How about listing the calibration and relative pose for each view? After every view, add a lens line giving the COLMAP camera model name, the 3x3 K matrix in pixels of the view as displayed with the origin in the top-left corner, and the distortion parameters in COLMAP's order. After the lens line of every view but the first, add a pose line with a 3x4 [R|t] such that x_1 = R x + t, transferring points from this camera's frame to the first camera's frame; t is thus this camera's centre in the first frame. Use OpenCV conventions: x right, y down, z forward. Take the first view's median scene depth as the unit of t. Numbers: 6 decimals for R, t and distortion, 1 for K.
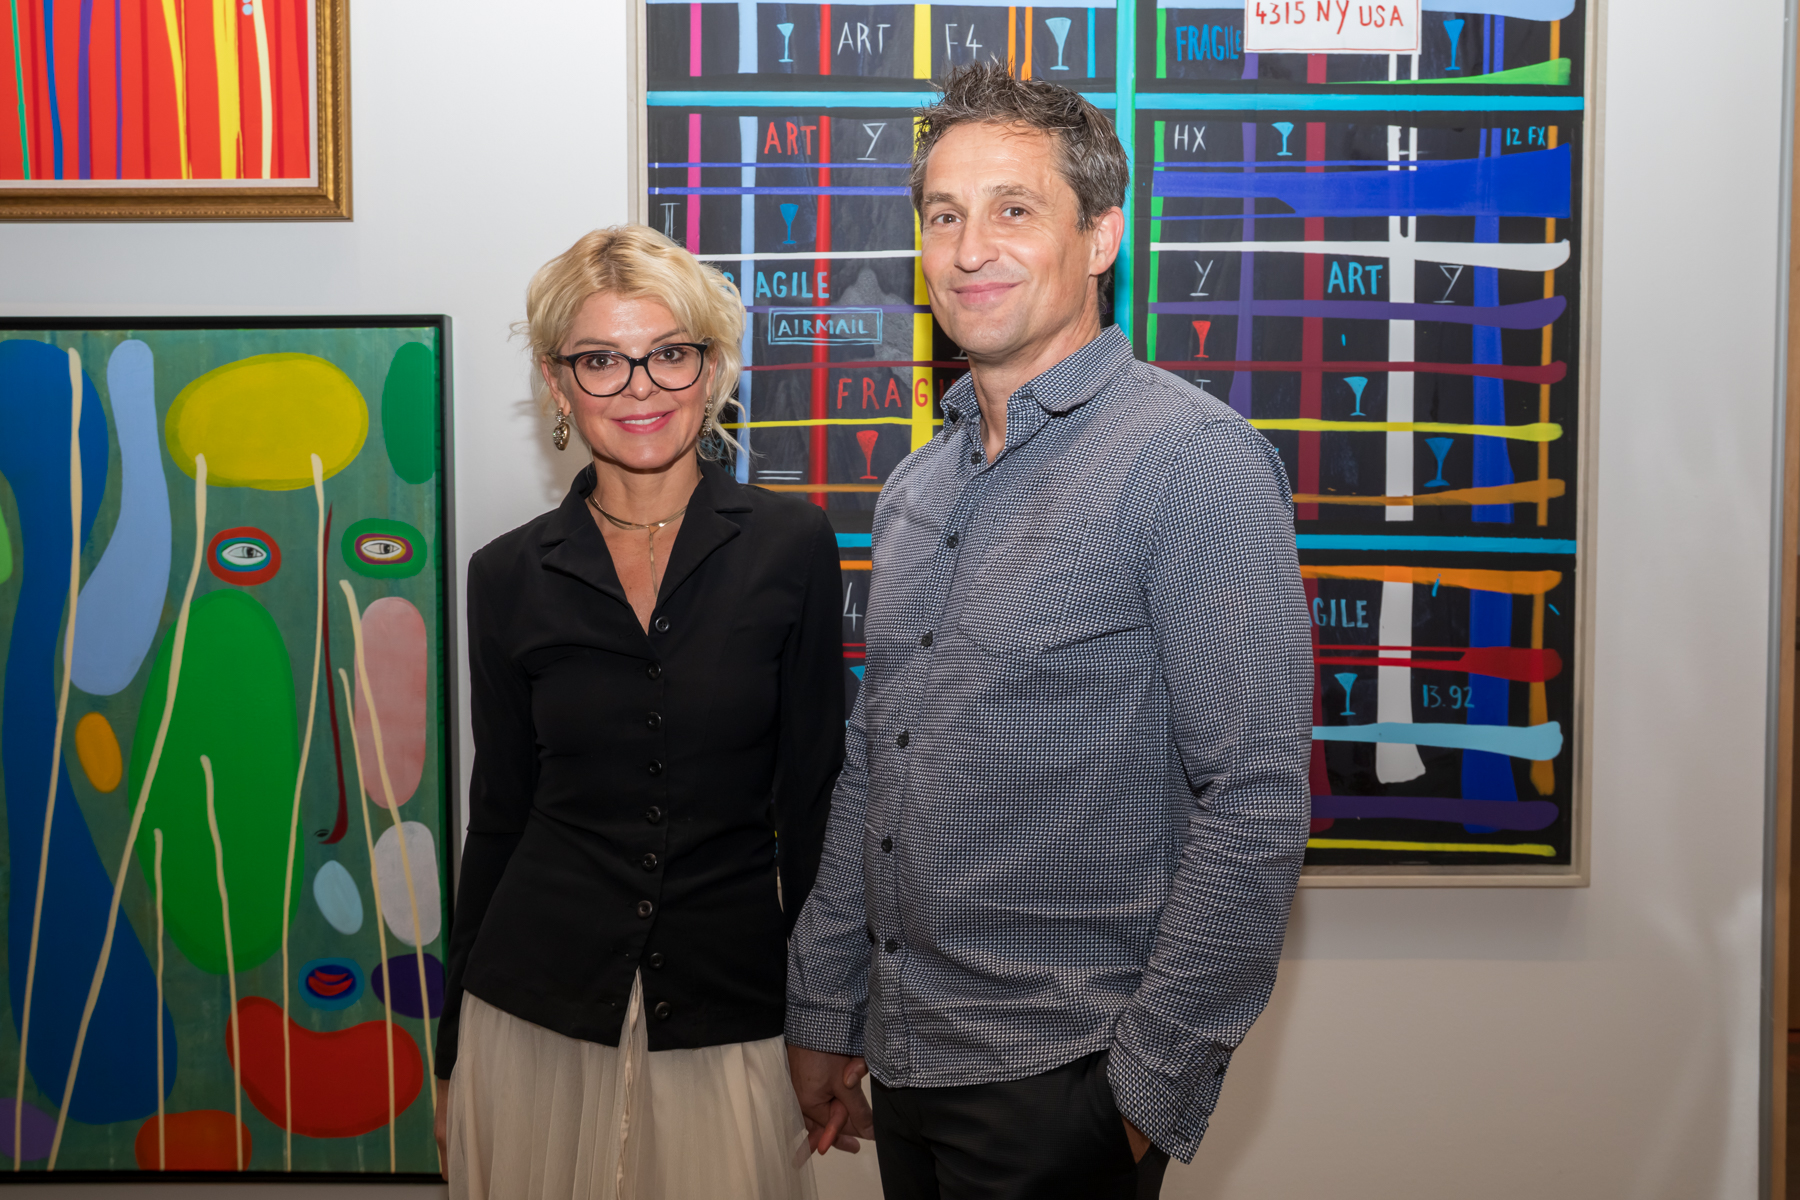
lens RADIAL K [[1866.7, 0, 899.7], [0, 1866.7, 589.5], [0, 0, 1]] dist [-0.008976, 0.000000]
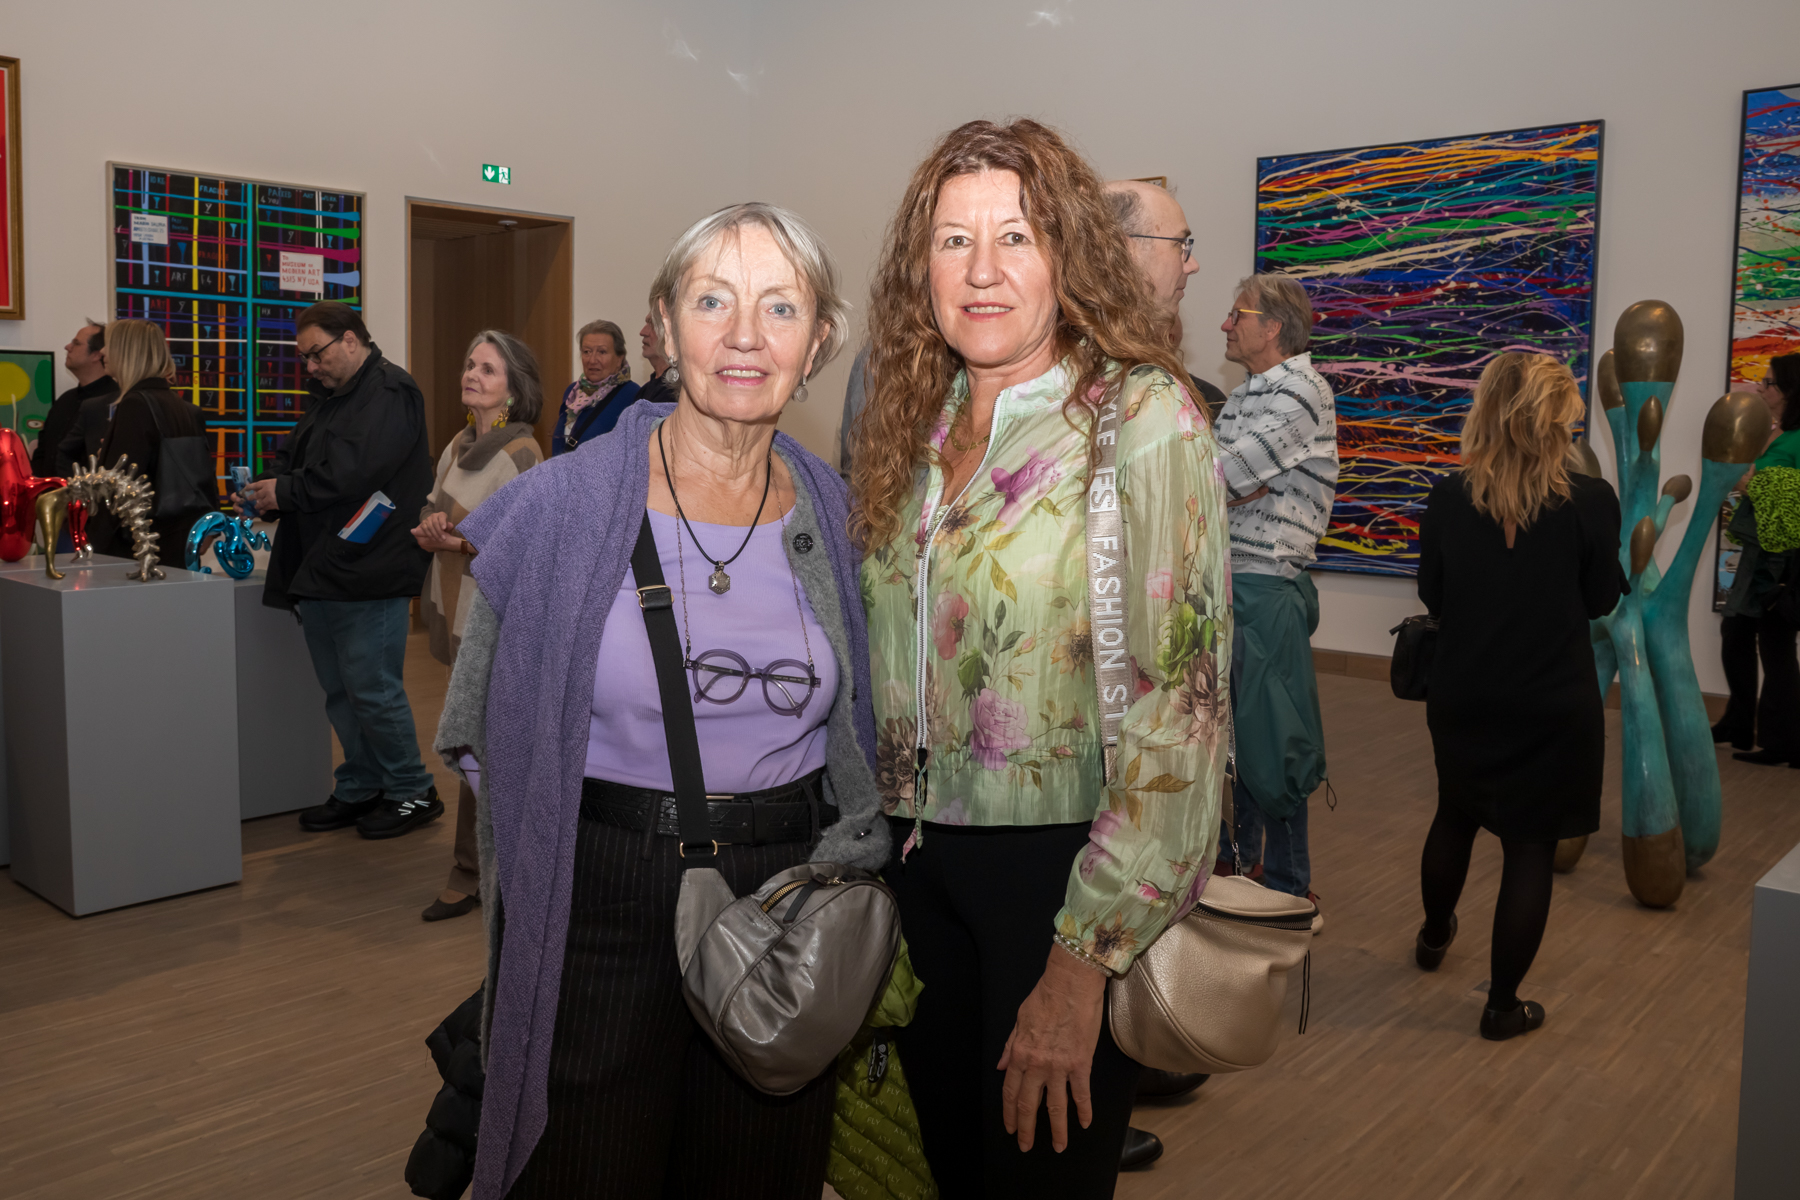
lens RADIAL K [[1506.3, 0, 819.5], [0, 1506.3, 561.5], [0, 0, 1]] dist [-0.051303, 0.033467]
pose [[0.672323, -0.055508, 0.738174, -1.280534], [0.018776, 0.998143, 0.057956, 0.092008], [-0.740020, -0.025105, 0.672116, -1.735421]]
